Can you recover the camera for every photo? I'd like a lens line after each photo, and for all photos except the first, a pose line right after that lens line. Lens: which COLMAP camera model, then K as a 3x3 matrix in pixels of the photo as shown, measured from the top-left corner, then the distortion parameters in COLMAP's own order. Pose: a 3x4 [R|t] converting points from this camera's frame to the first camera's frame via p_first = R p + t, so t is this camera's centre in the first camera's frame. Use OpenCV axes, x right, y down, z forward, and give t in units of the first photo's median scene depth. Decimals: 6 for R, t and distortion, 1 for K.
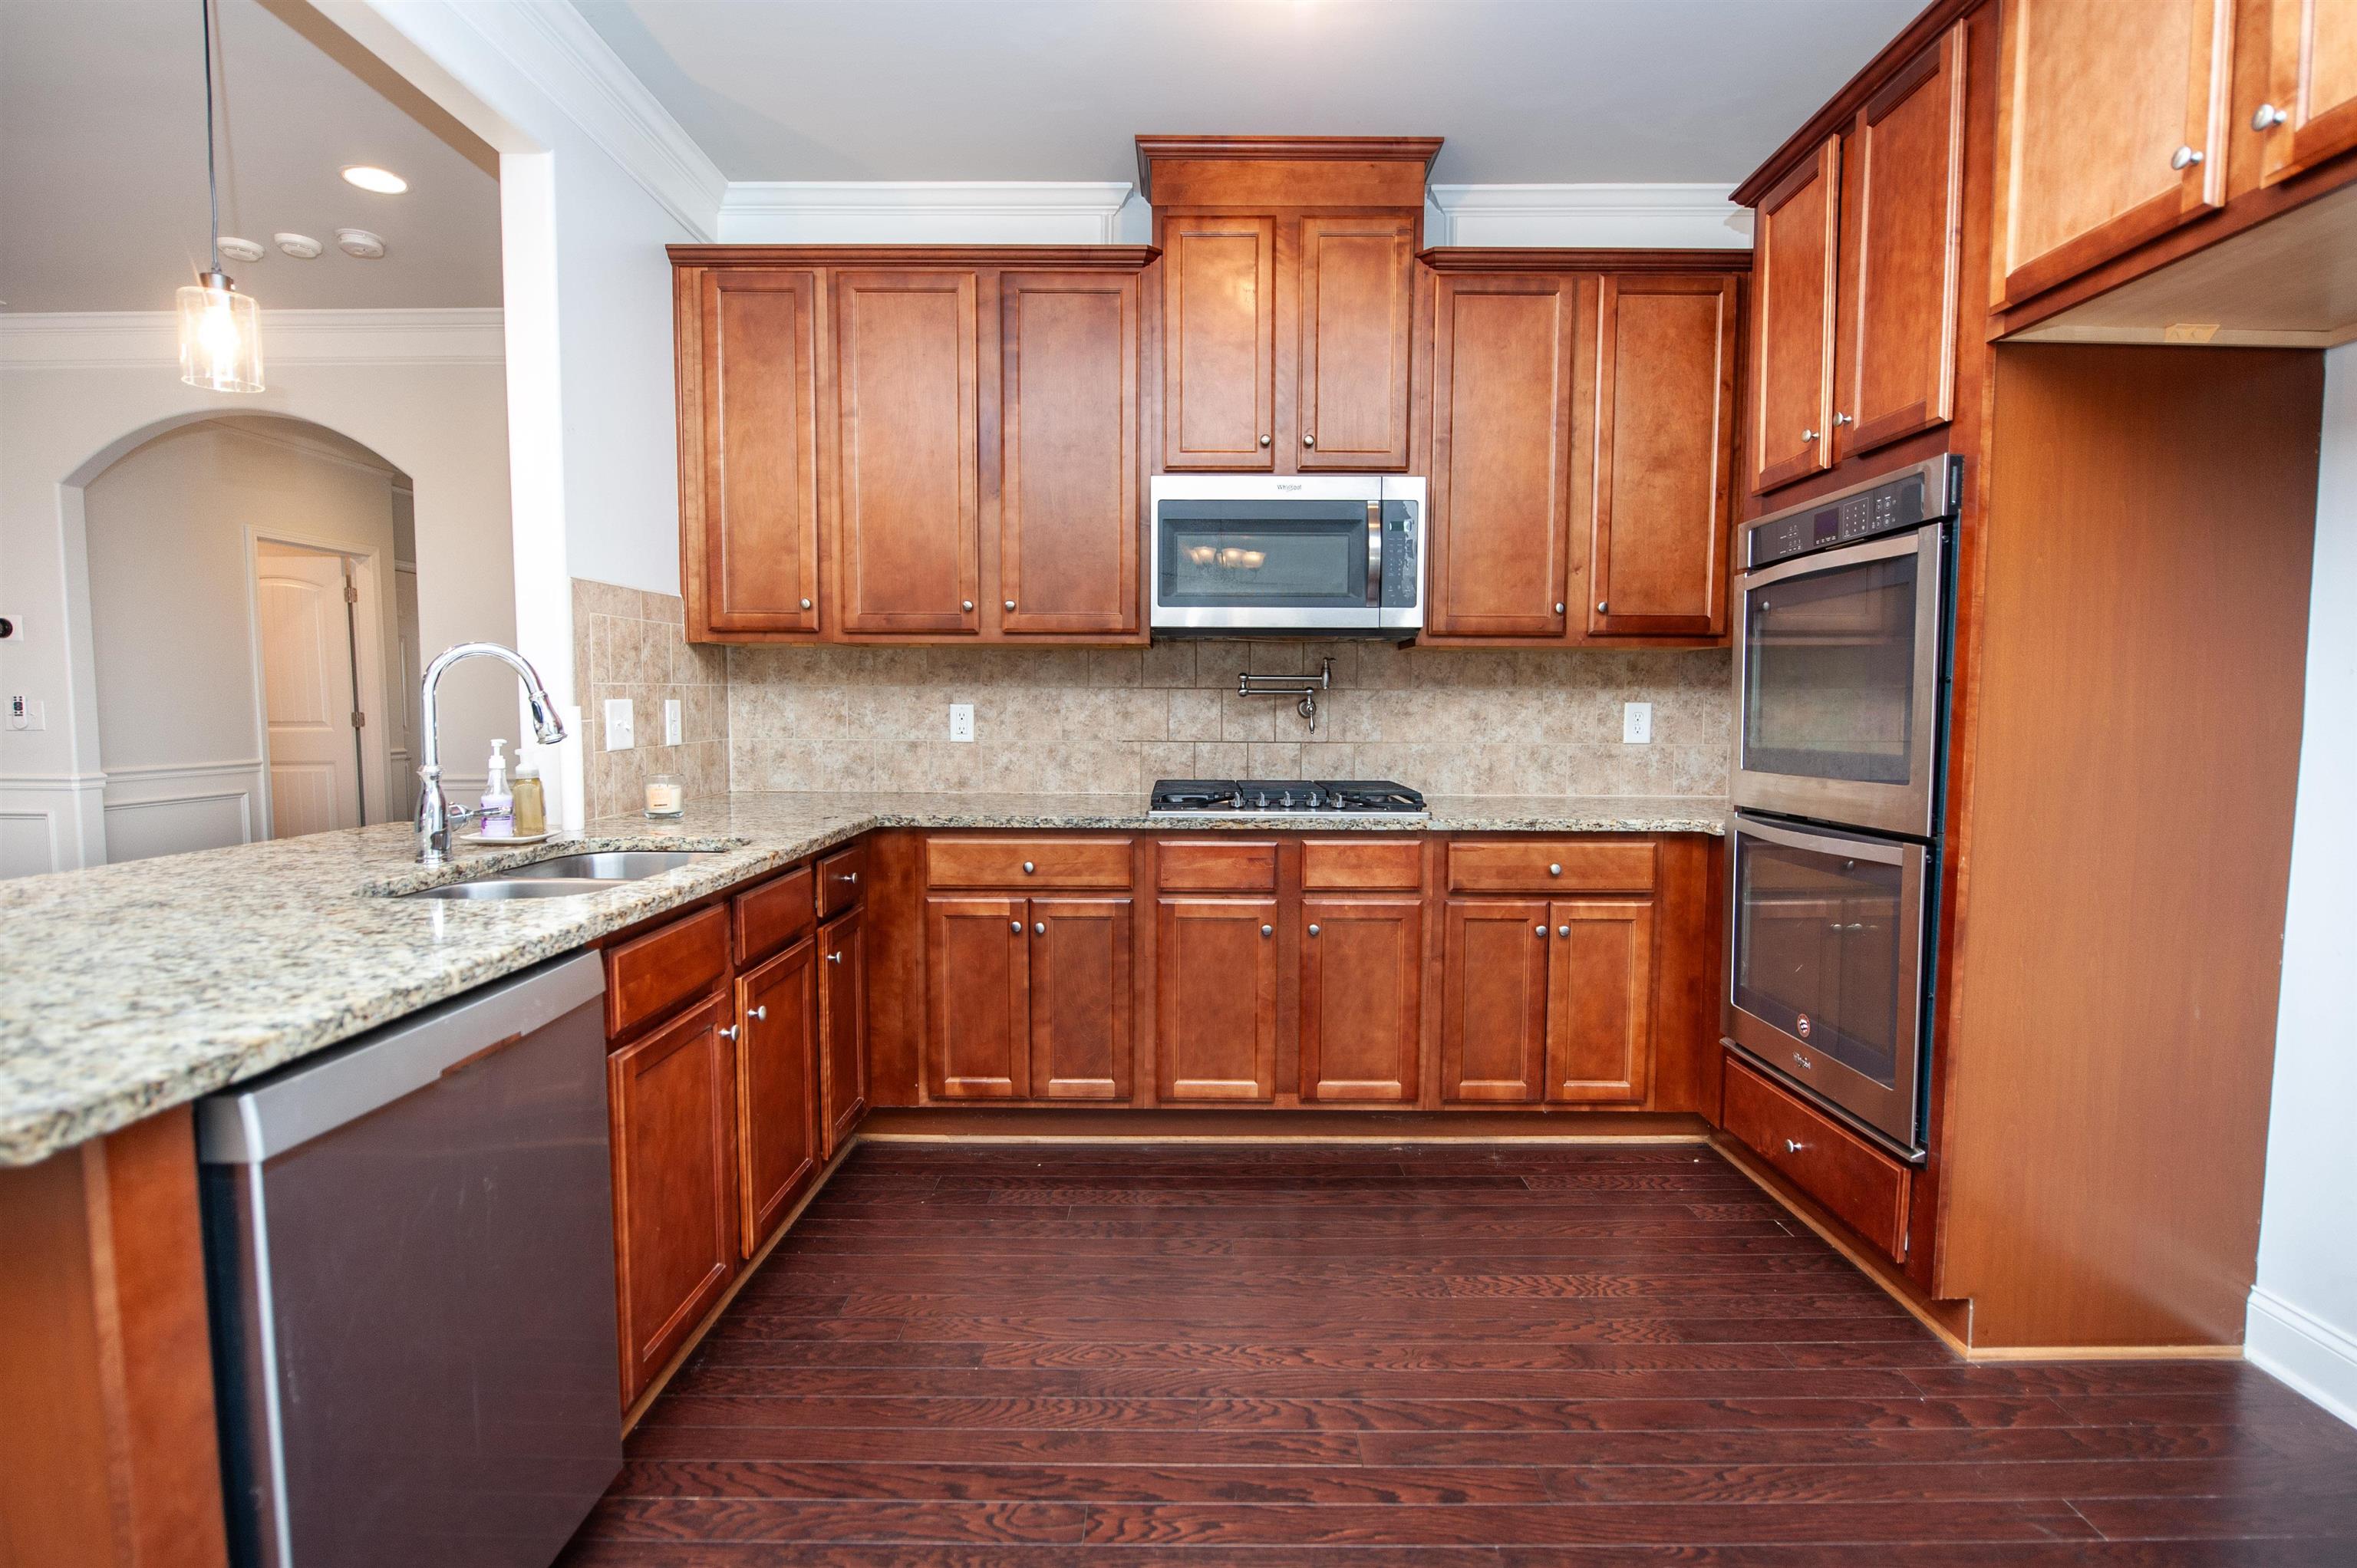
lens RADIAL K [[1133.1, 0, 1192.1], [0, 1133.1, 781.3], [0, 0, 1]] dist [-0.014008, 0.000824]
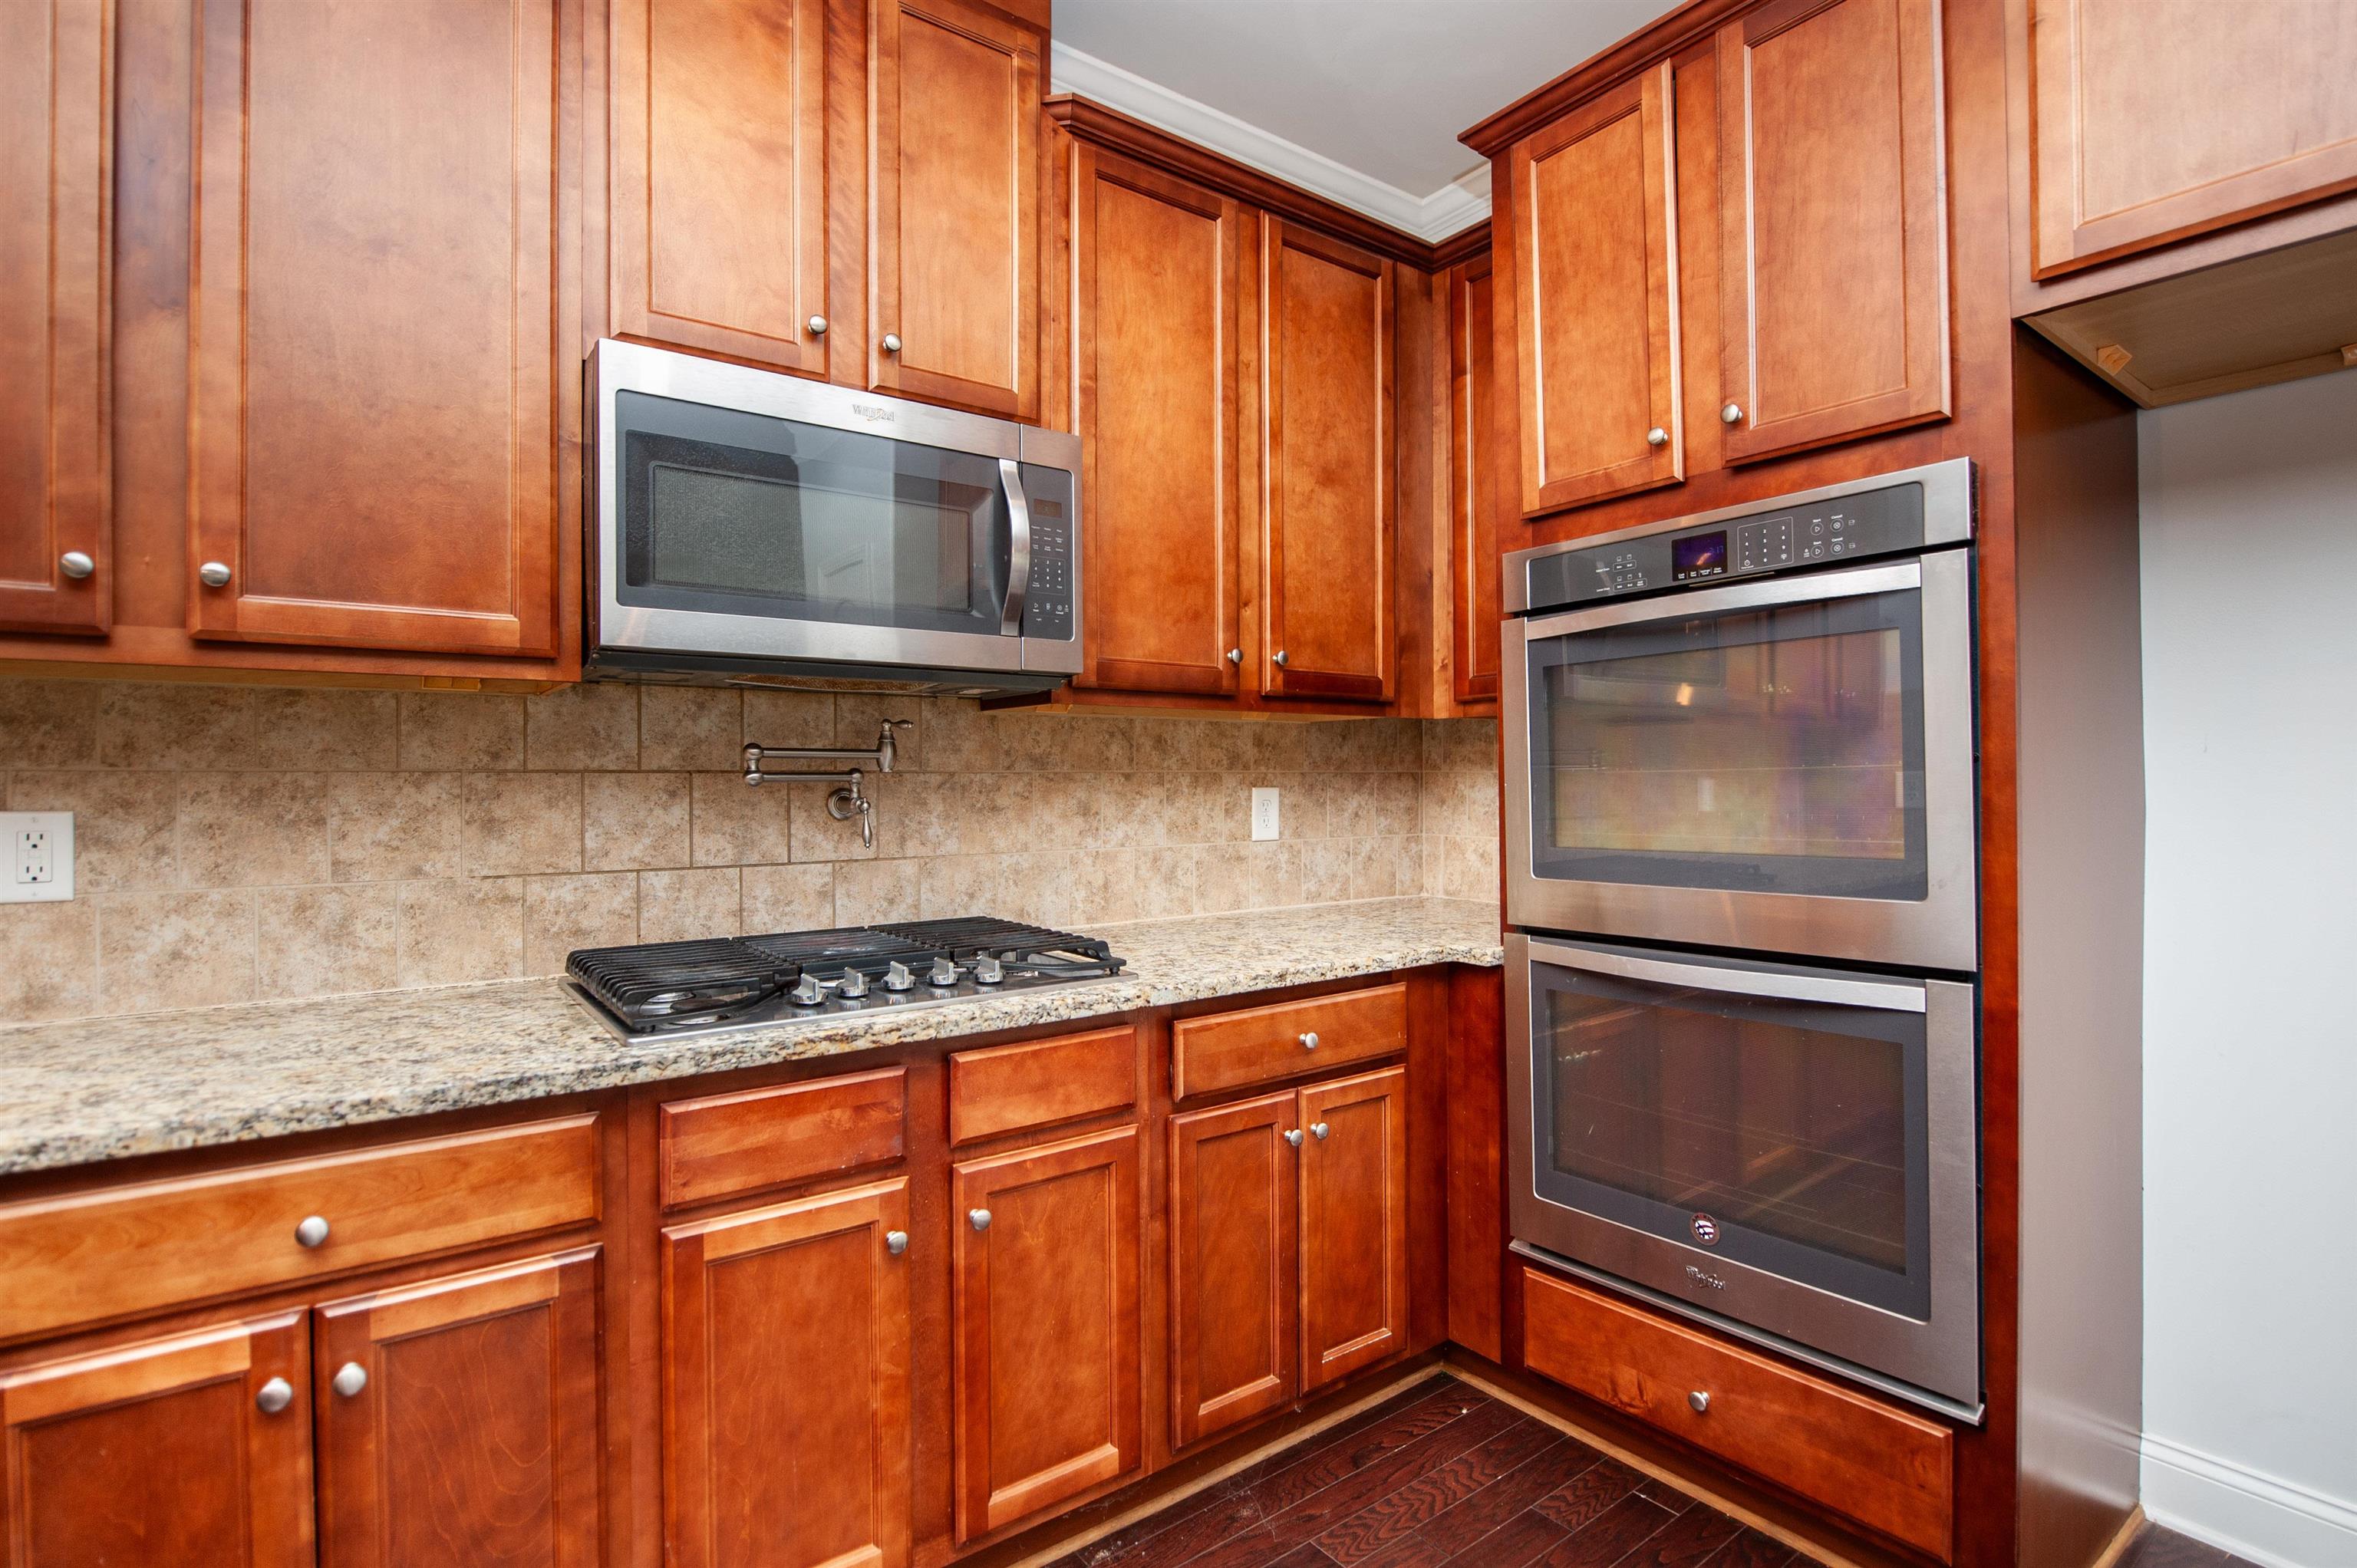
lens RADIAL K [[1133.1, 0, 1192.1], [0, 1133.1, 781.3], [0, 0, 1]] dist [-0.014008, 0.000824]
pose [[0.796578, -0.009320, 0.604464, -0.127167], [0.051445, 0.997299, -0.052418, -0.040652], [-0.602343, 0.072852, 0.794906, 0.471096]]
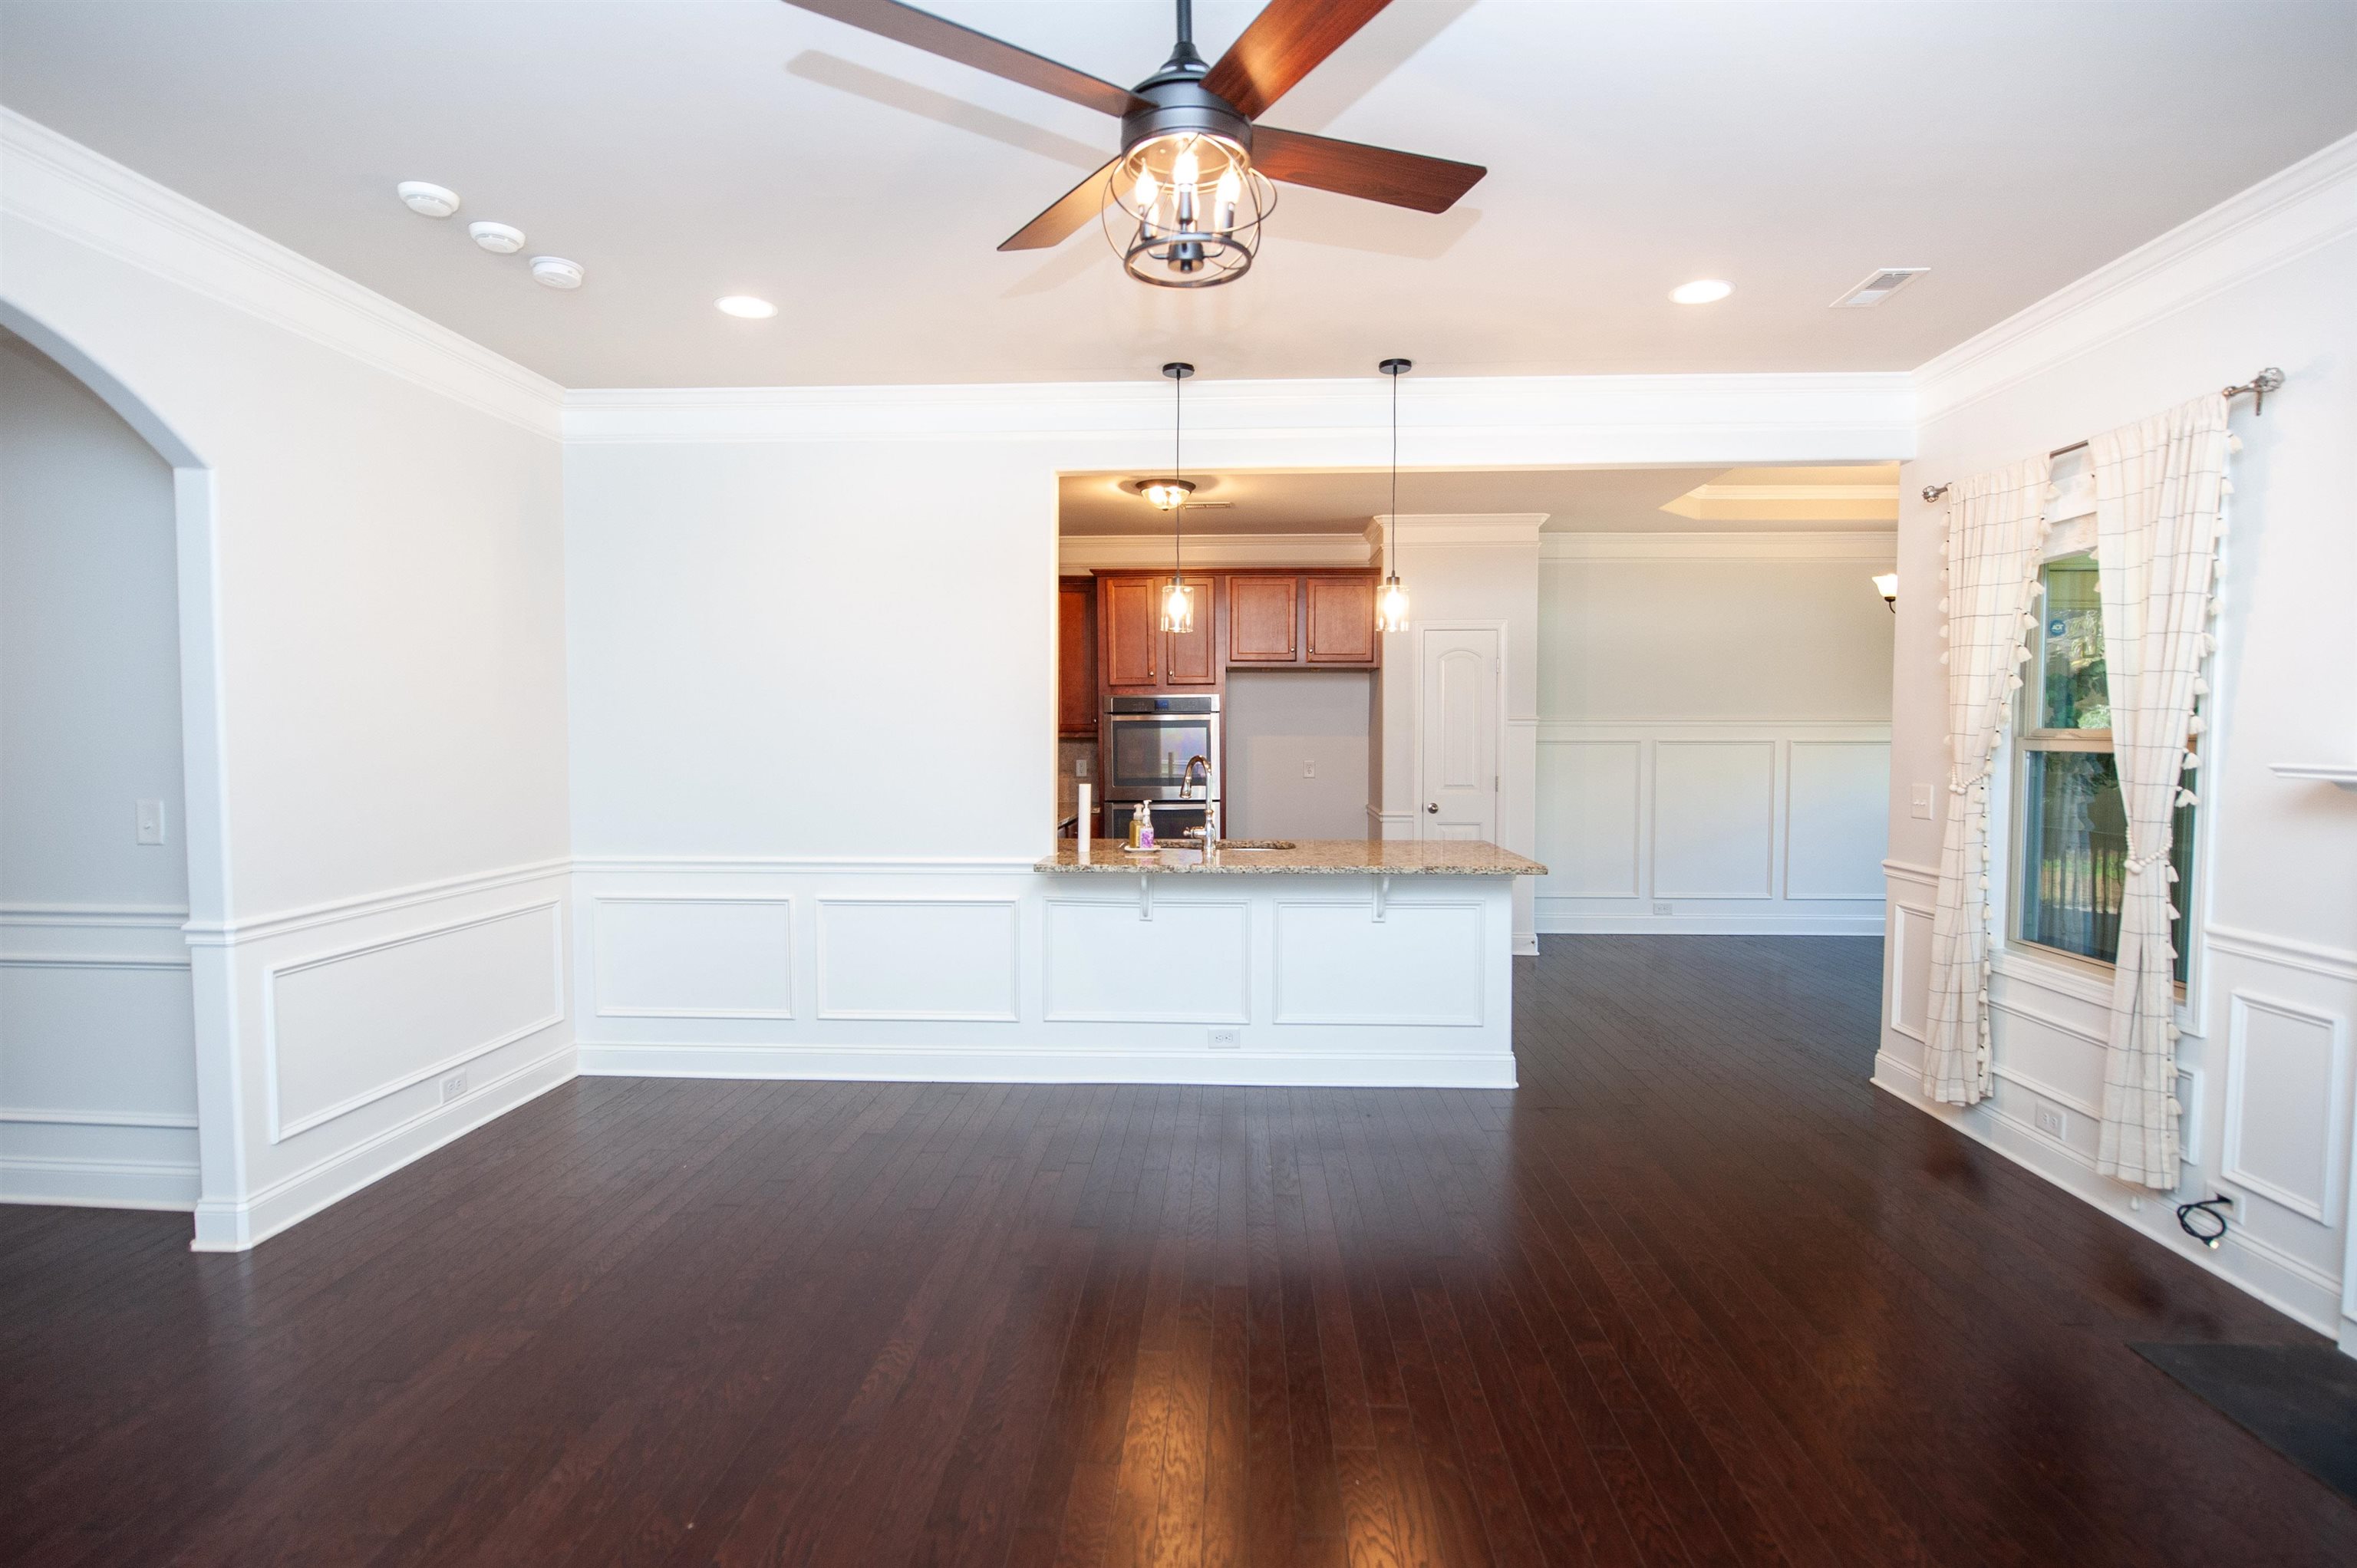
lens RADIAL K [[1133.1, 0, 1192.1], [0, 1133.1, 781.3], [0, 0, 1]] dist [-0.014008, 0.000824]
pose [[0.084071, -0.037715, 0.995746, -1.943391], [0.063189, 0.997474, 0.032446, -0.086663], [-0.994454, 0.060192, 0.086242, 0.508873]]
